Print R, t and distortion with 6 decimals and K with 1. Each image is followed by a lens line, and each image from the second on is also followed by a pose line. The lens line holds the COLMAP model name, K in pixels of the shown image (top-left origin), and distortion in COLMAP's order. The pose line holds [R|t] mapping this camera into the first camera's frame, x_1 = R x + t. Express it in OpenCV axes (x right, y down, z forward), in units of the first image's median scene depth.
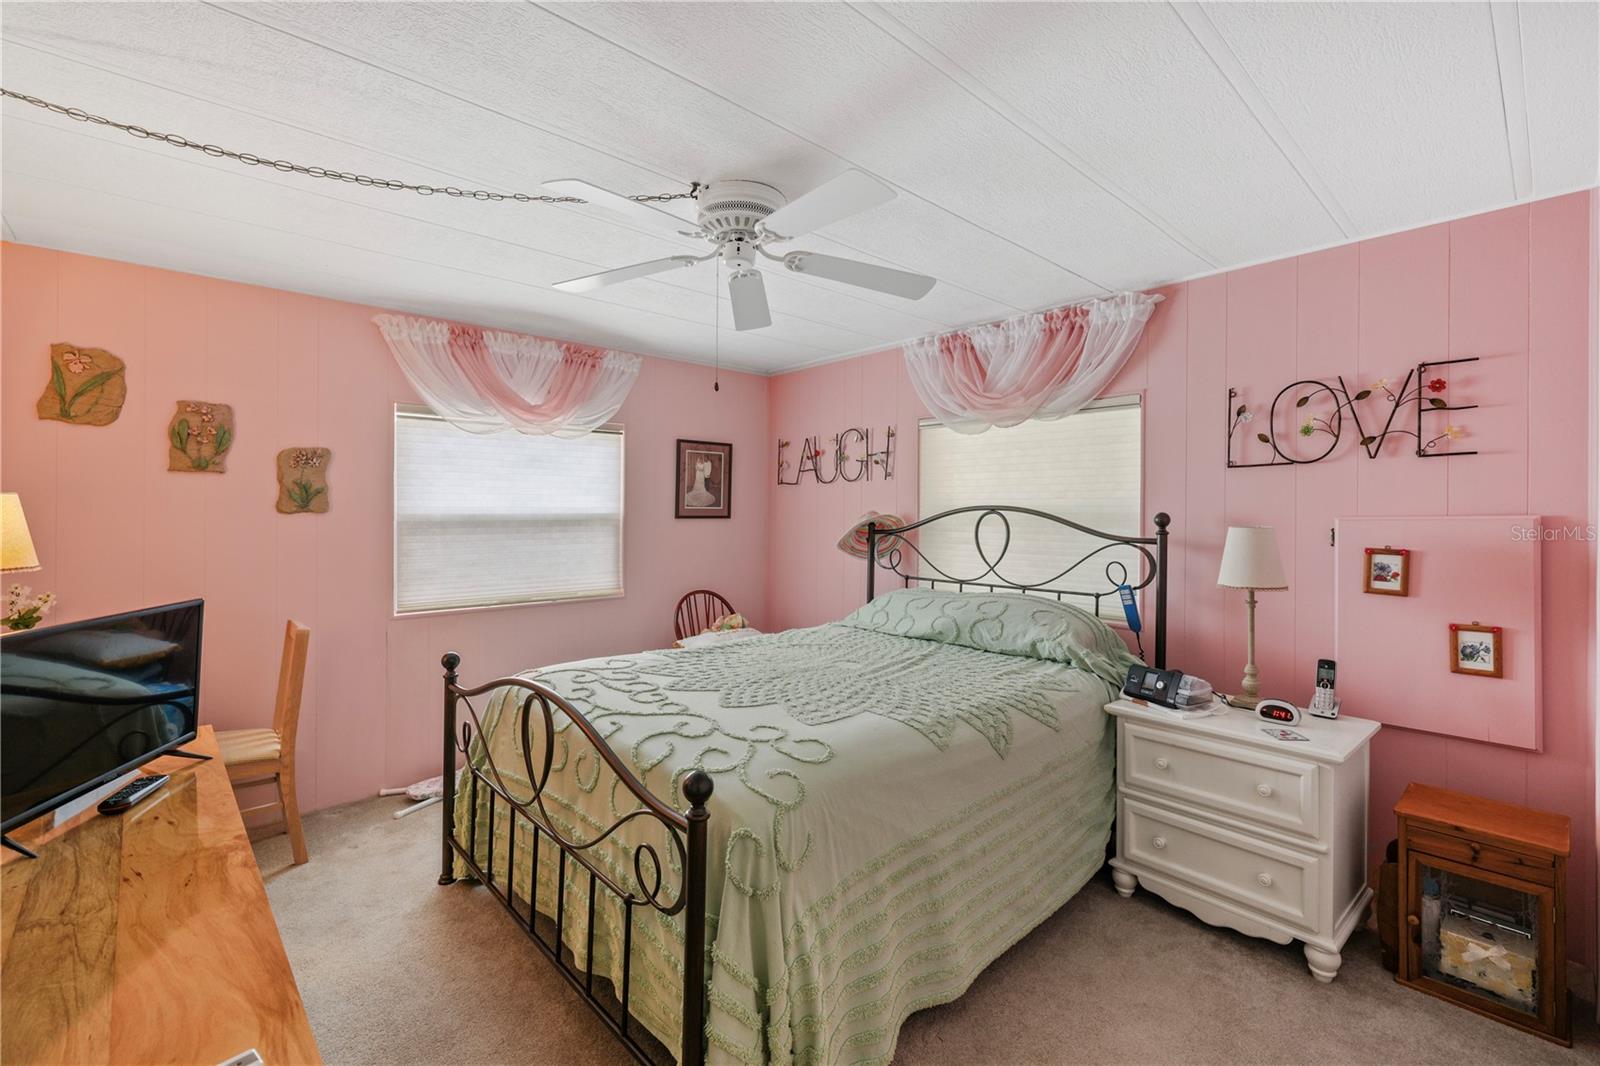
lens RADIAL K [[689.2, 0, 799.1], [0, 689.2, 522.2], [0, 0, 1]] dist [0.000734, 0.000031]
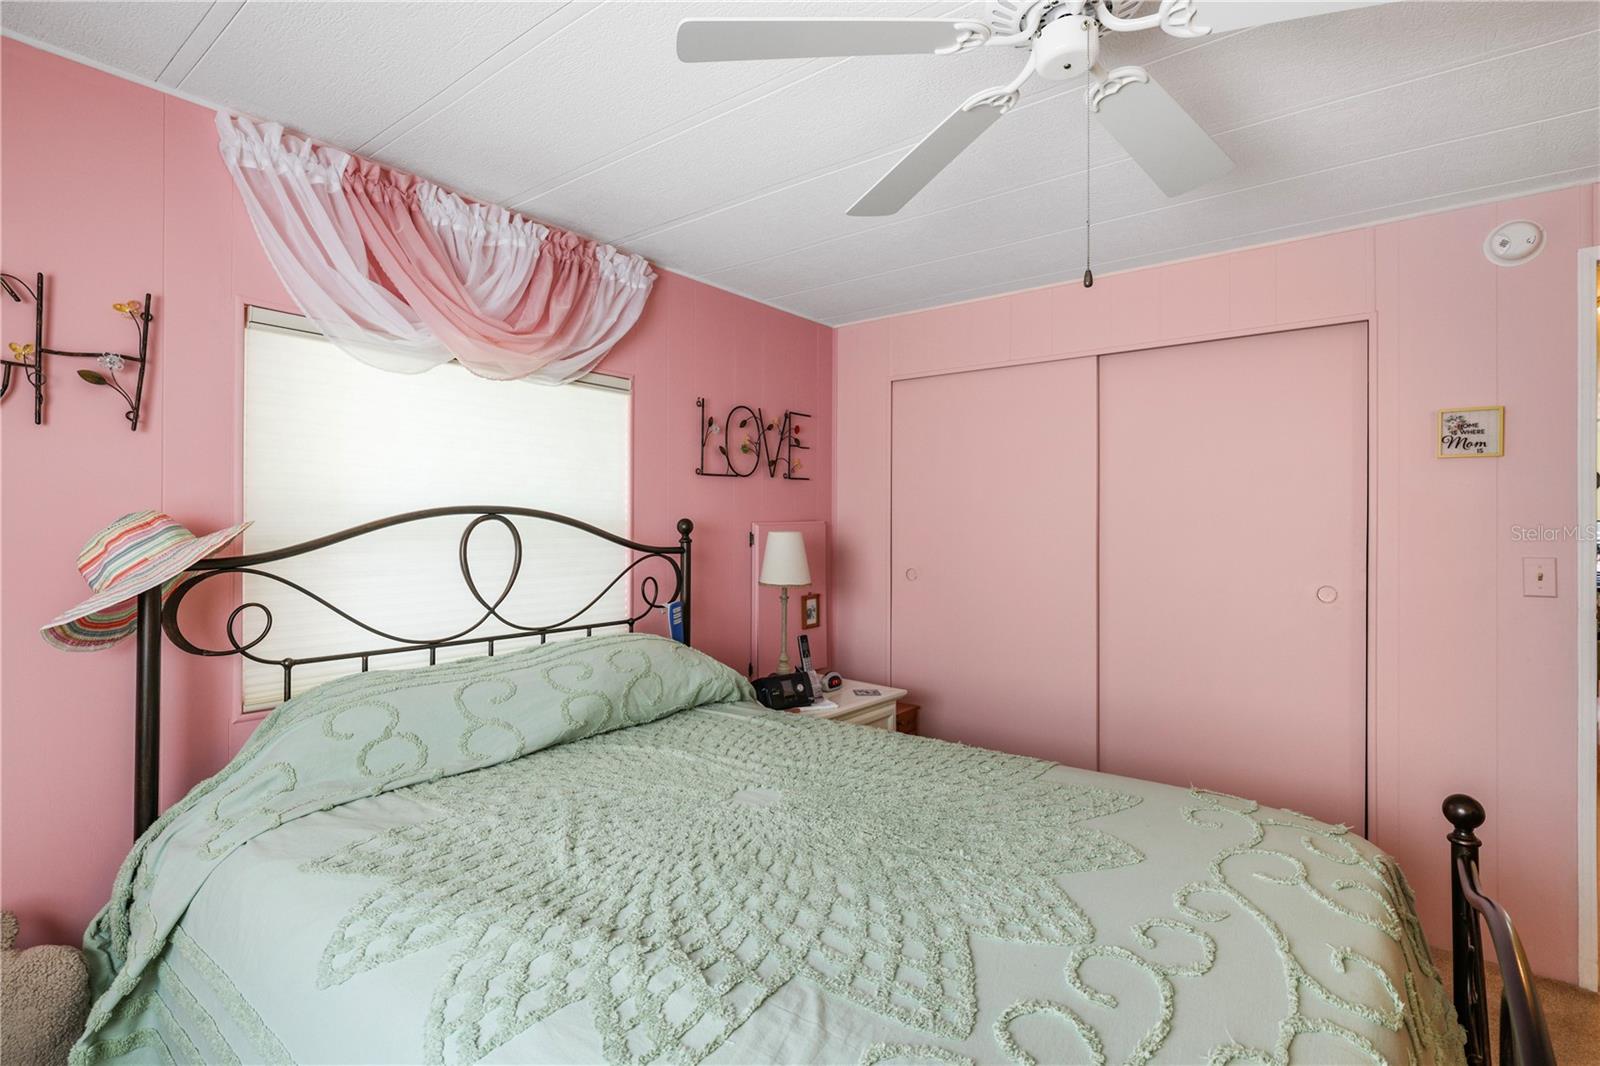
lens RADIAL K [[768.5, 0, 800.1], [0, 768.5, 524.2], [0, 0, 1]] dist [0.002781, 0.000709]
pose [[-0.165862, -0.006851, 0.986125, -0.512669], [0.009087, 0.999923, 0.008475, -0.013883], [-0.986107, 0.010367, -0.165787, 1.010808]]
